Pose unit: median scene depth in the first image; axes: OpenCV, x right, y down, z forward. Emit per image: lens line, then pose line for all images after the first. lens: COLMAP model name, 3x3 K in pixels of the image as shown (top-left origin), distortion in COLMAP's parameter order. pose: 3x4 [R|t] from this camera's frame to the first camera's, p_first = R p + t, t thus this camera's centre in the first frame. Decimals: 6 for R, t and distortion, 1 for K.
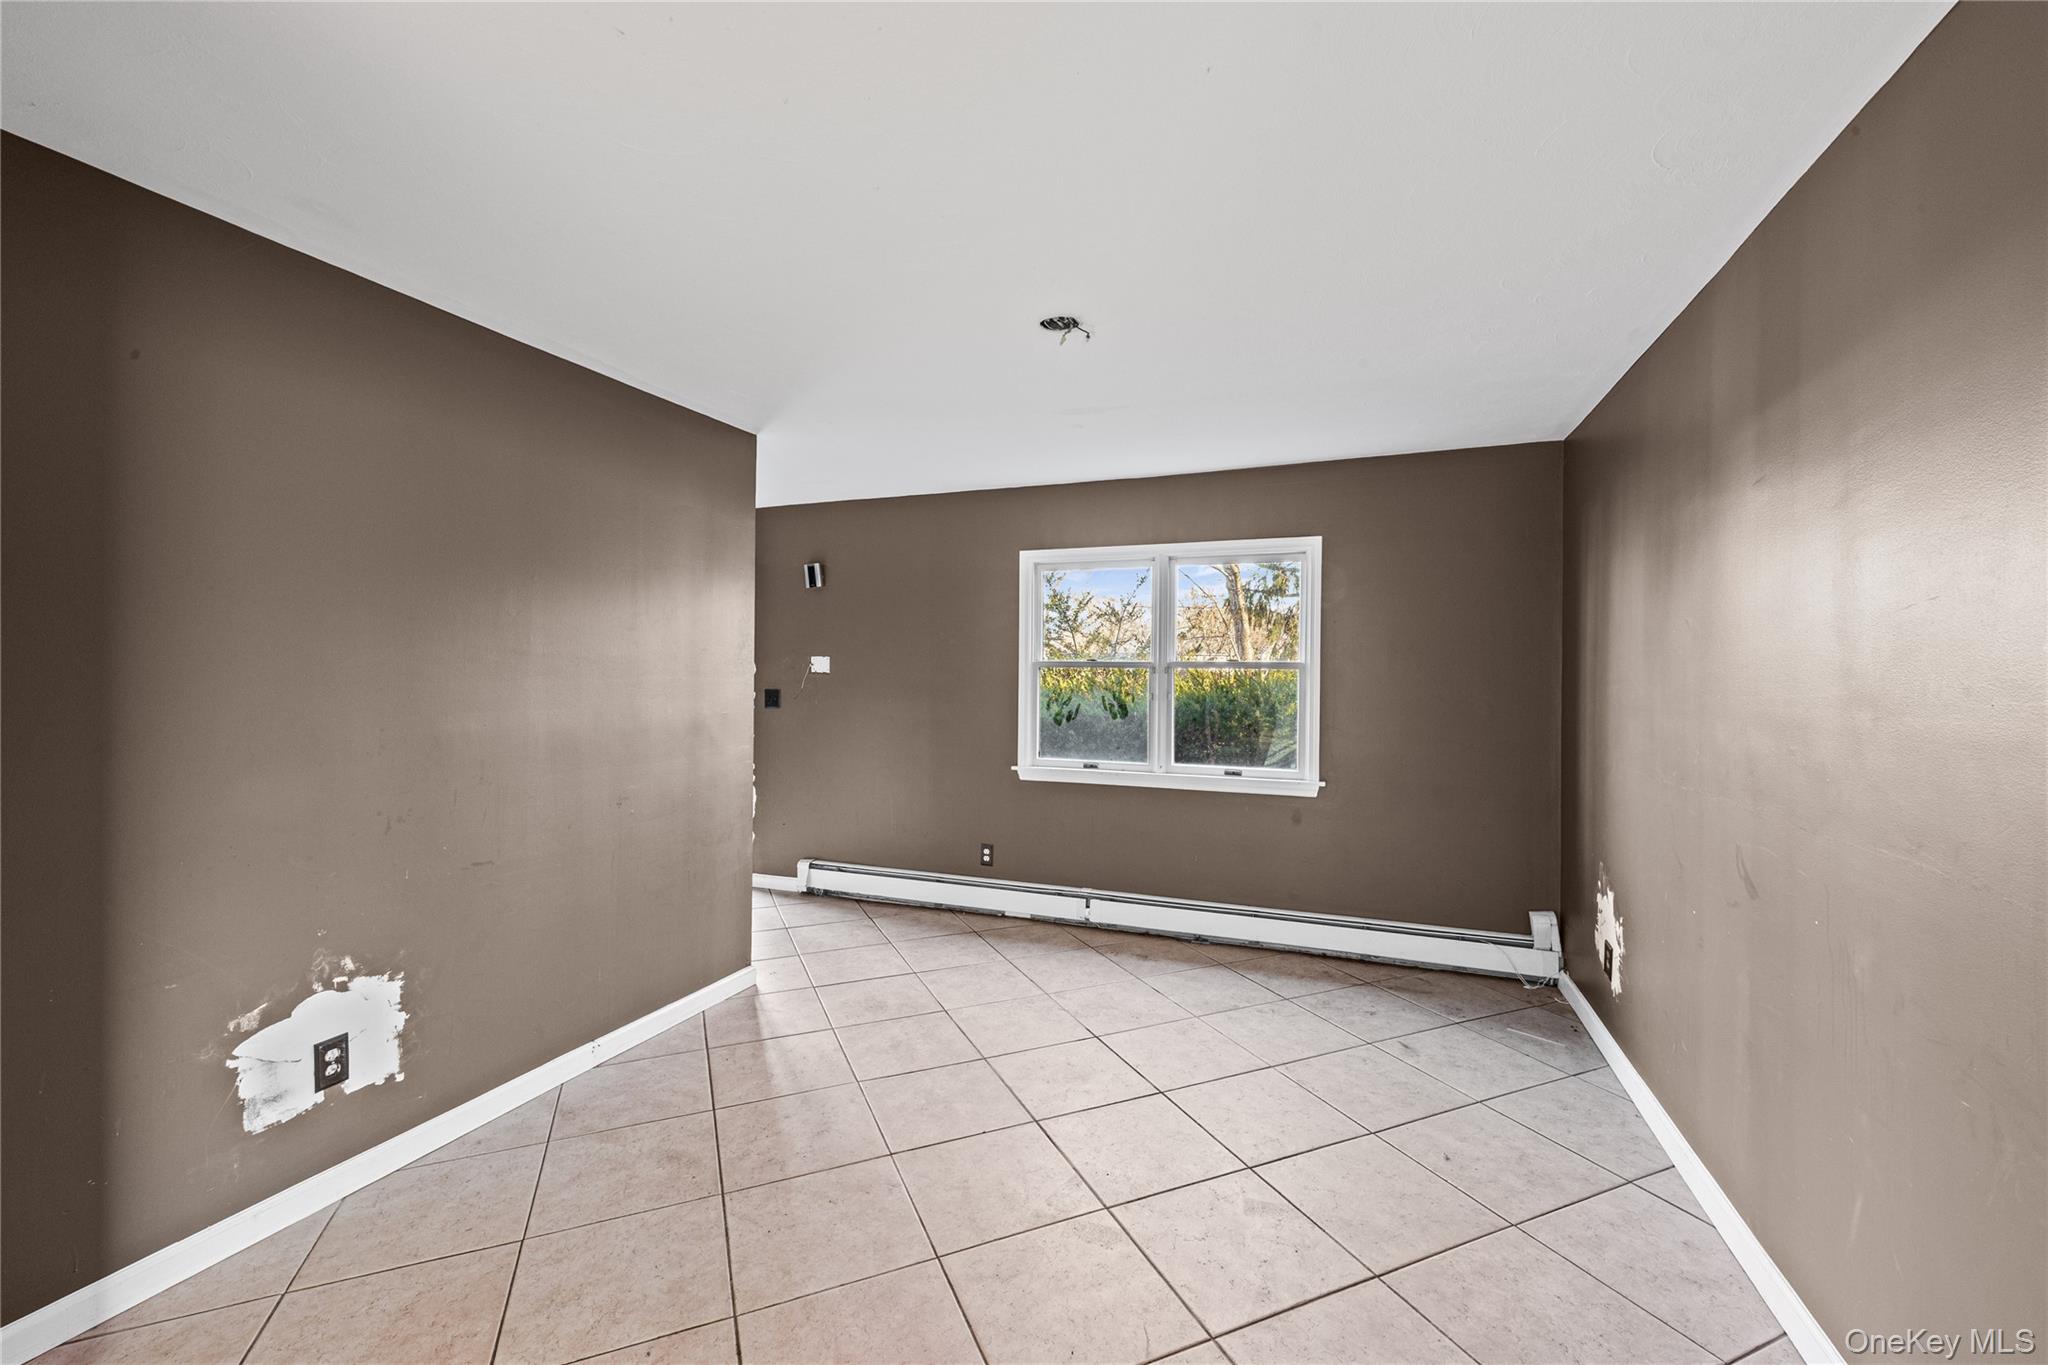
lens RADIAL K [[831.9, 0, 1029.4], [0, 831.9, 670.1], [0, 0, 1]] dist [0.002763, 0.000277]
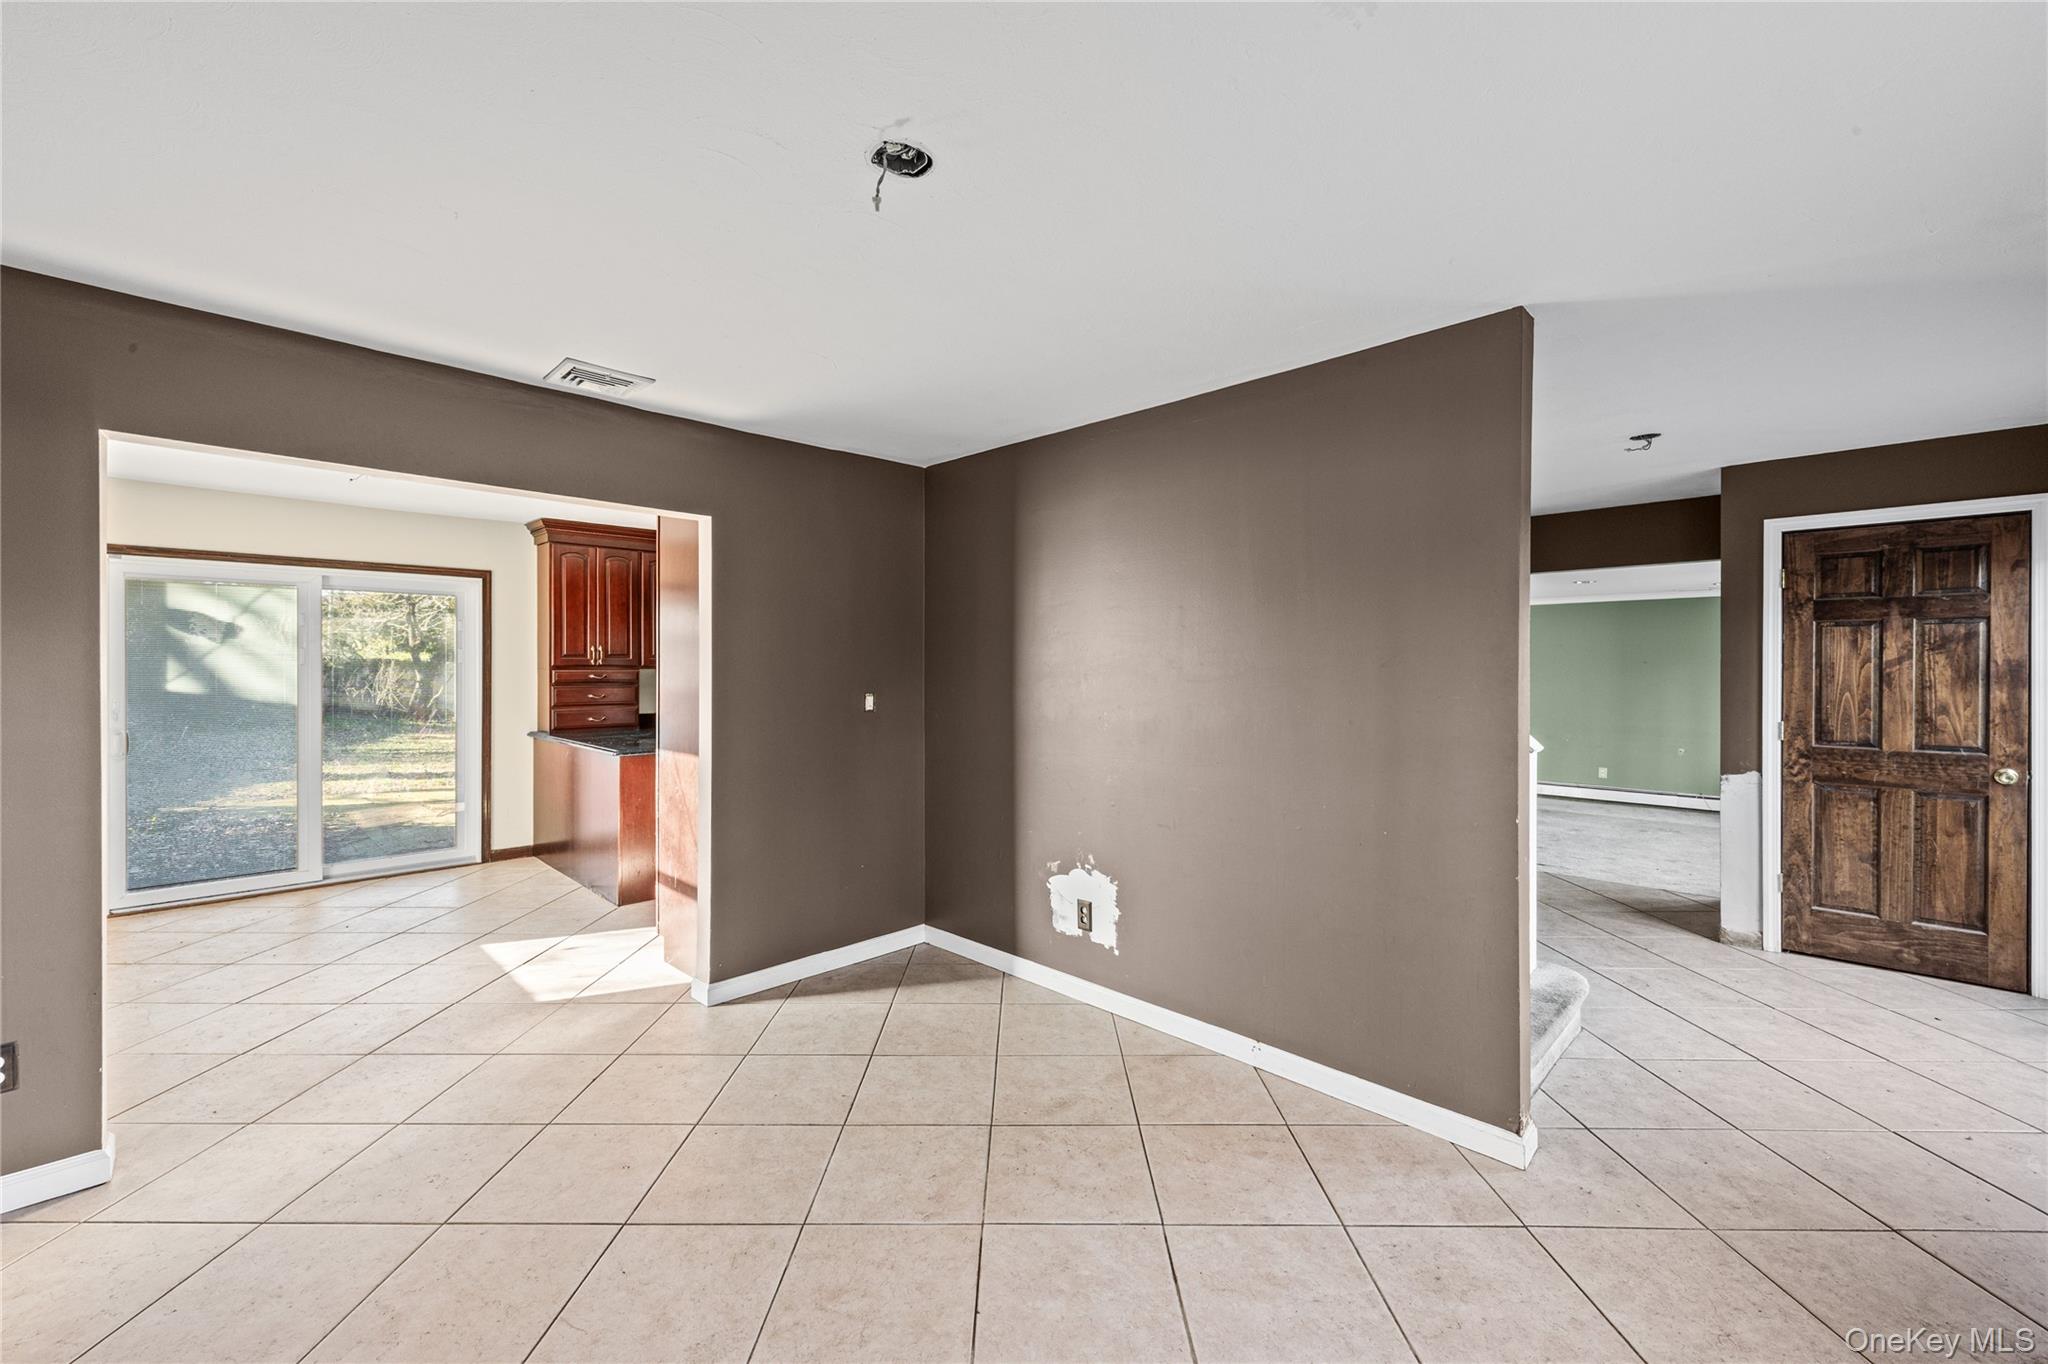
lens RADIAL K [[831.9, 0, 1029.4], [0, 831.9, 669.6], [0, 0, 1]] dist [0.002763, 0.000277]
pose [[-0.397008, -0.001792, -0.917813, 0.342957], [-0.002314, 0.999997, -0.000951, -0.003319], [0.917812, 0.001746, -0.397011, 0.762541]]
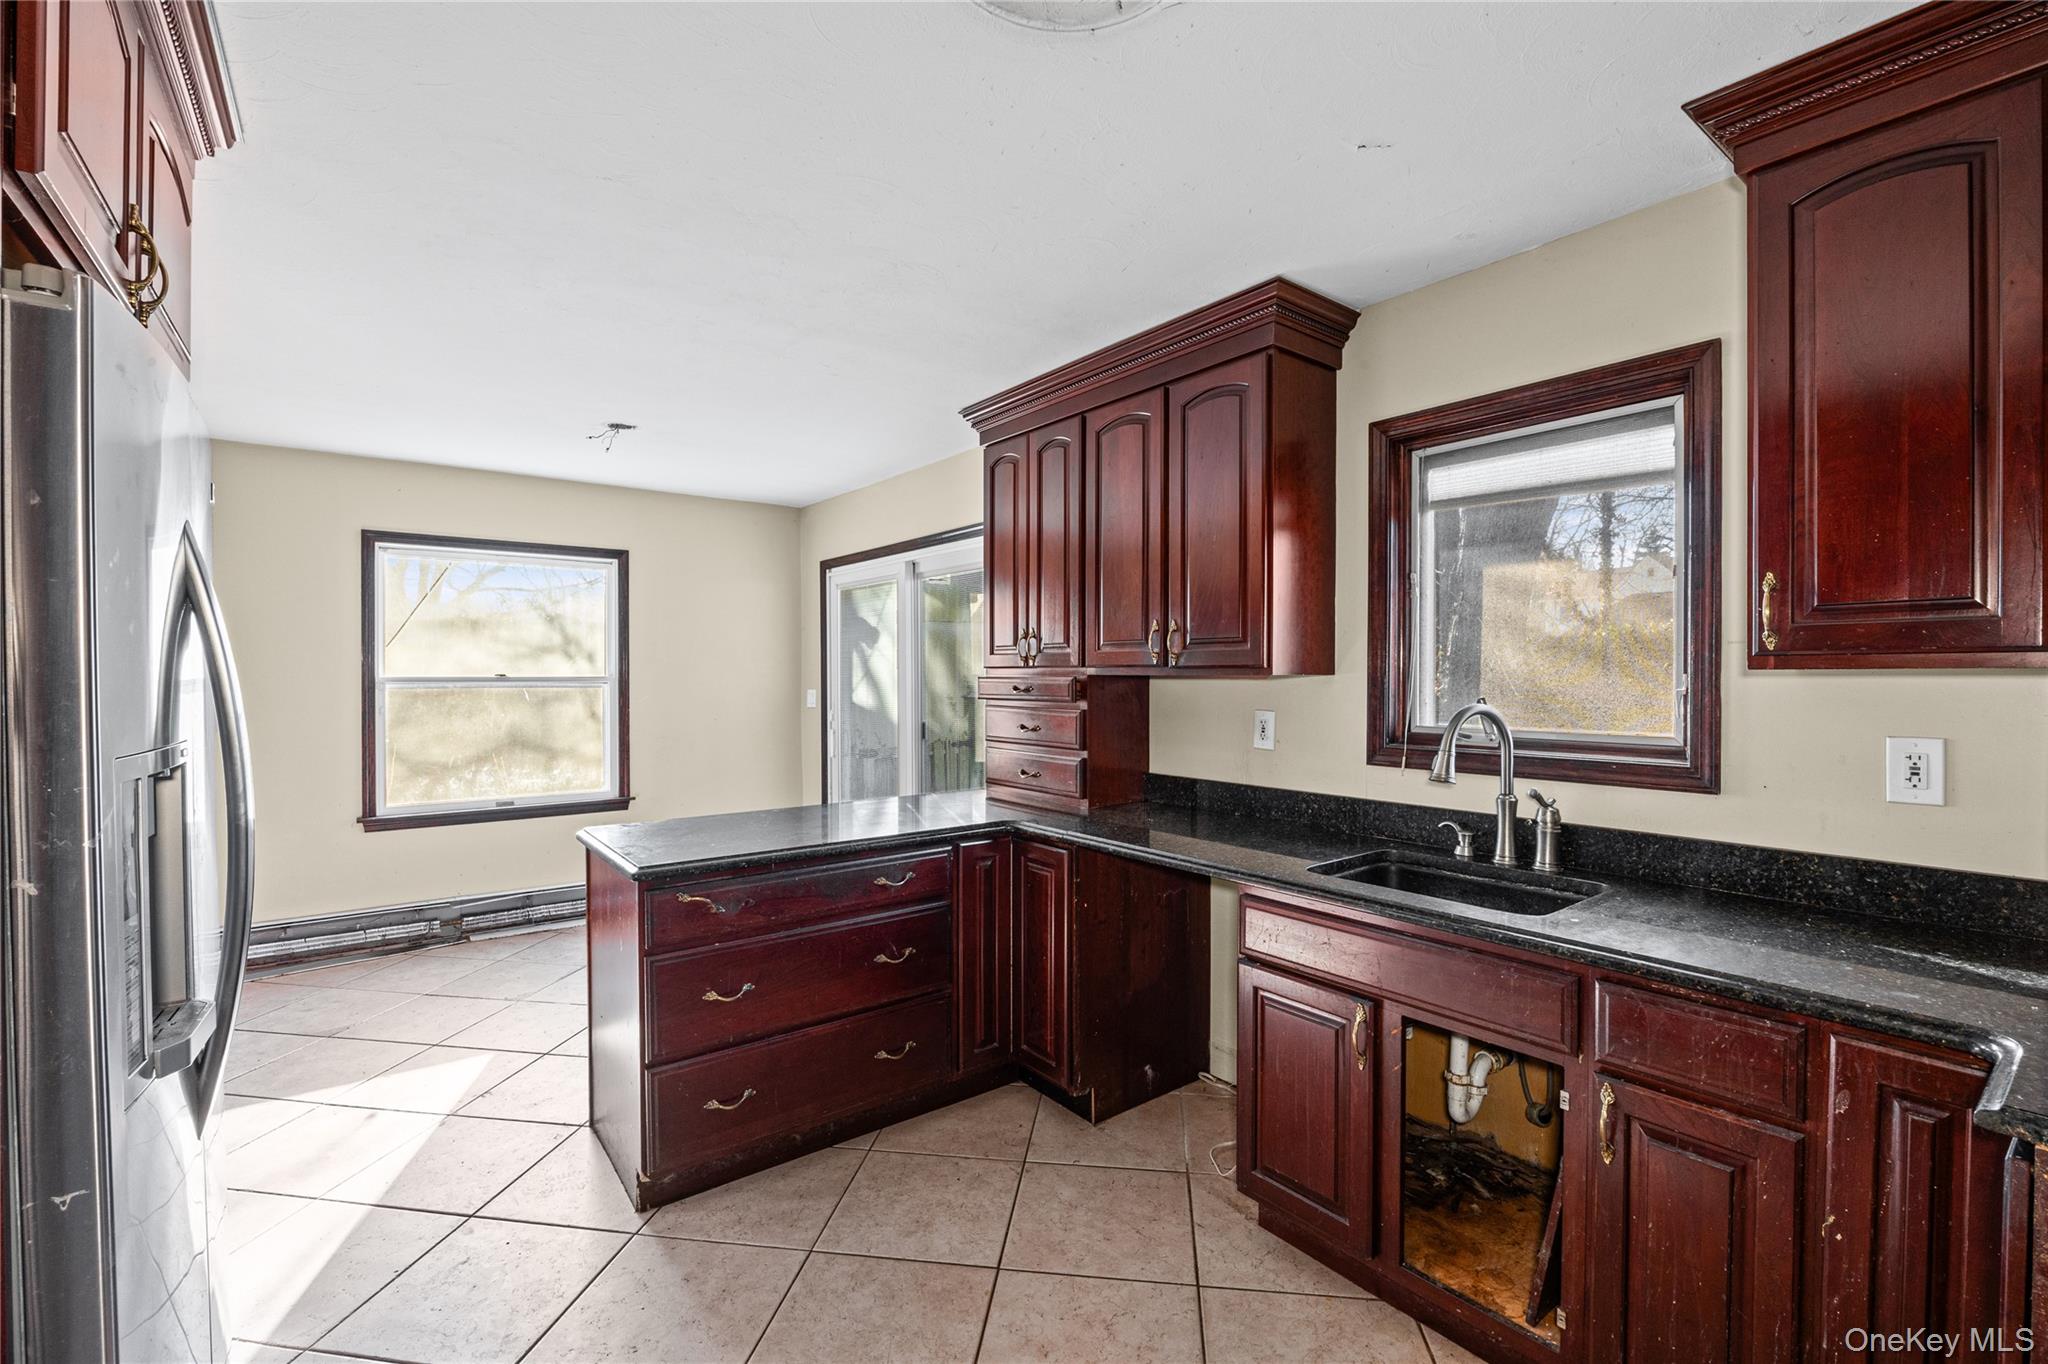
lens RADIAL K [[877.3, 0, 1029.5], [0, 877.3, 670.4], [0, 0, 1]] dist [-0.016439, 0.000642]
pose [[-0.857333, -0.004320, 0.514744, -1.035789], [-0.005327, 0.999986, -0.000478, -0.006850], [-0.514734, -0.003152, -0.857344, 0.176659]]
